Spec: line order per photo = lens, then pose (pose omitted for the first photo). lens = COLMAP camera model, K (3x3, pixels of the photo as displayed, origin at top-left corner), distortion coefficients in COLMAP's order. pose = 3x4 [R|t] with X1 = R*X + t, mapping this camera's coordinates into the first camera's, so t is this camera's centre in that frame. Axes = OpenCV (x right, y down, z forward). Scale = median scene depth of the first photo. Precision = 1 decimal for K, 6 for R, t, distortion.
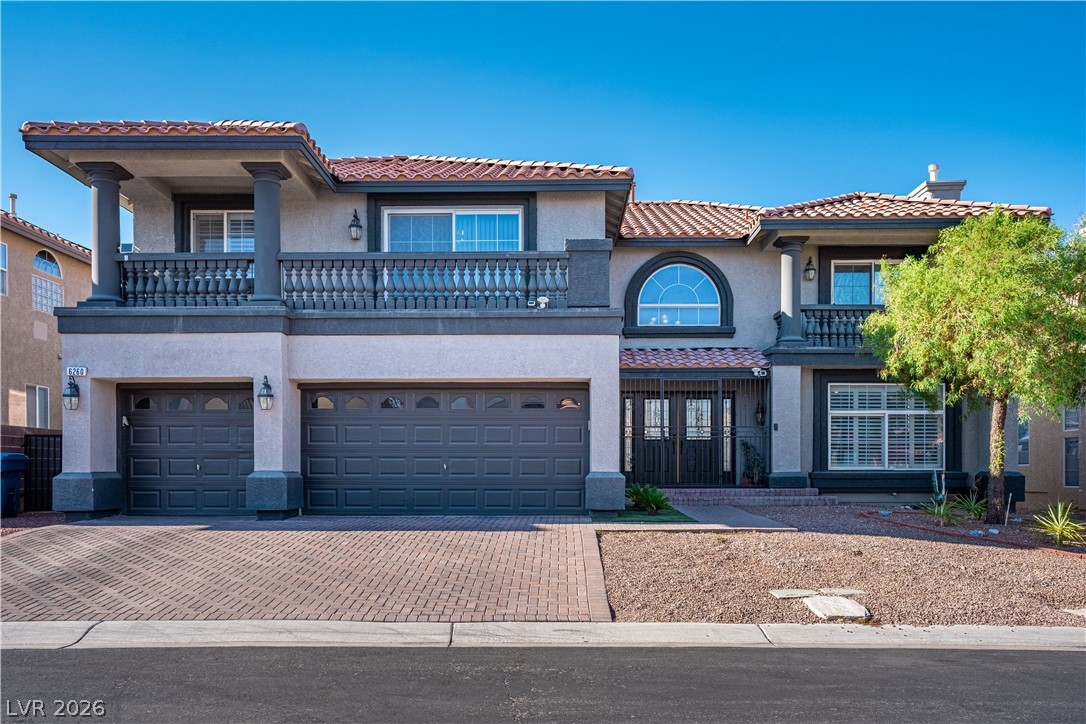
lens RADIAL K [[882.2, 0, 543.0], [0, 882.2, 362.0], [0, 0, 1]] dist [0.037204, 0.000328]
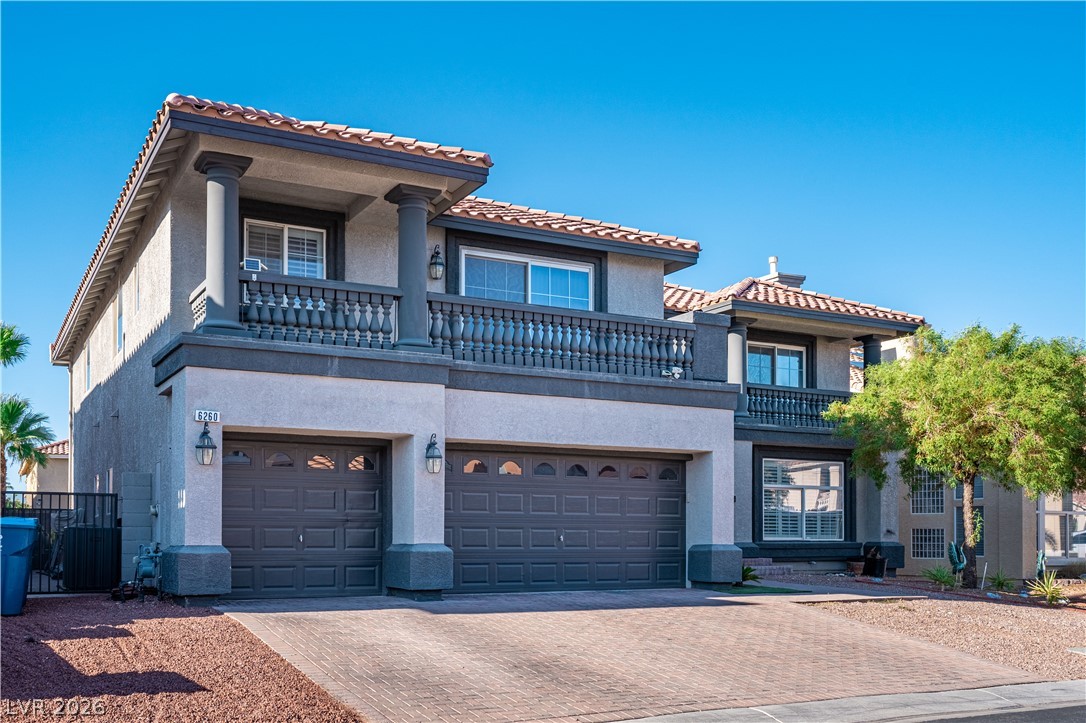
lens RADIAL K [[1029.7, 0, 543.0], [0, 1029.7, 361.5], [0, 0, 1]] dist [-0.007376, 0.207959]
pose [[0.875661, 0.083411, 0.475669, -0.657438], [-0.062116, 0.996243, -0.060347, -0.000865], [-0.478915, 0.023297, 0.877552, 0.052271]]
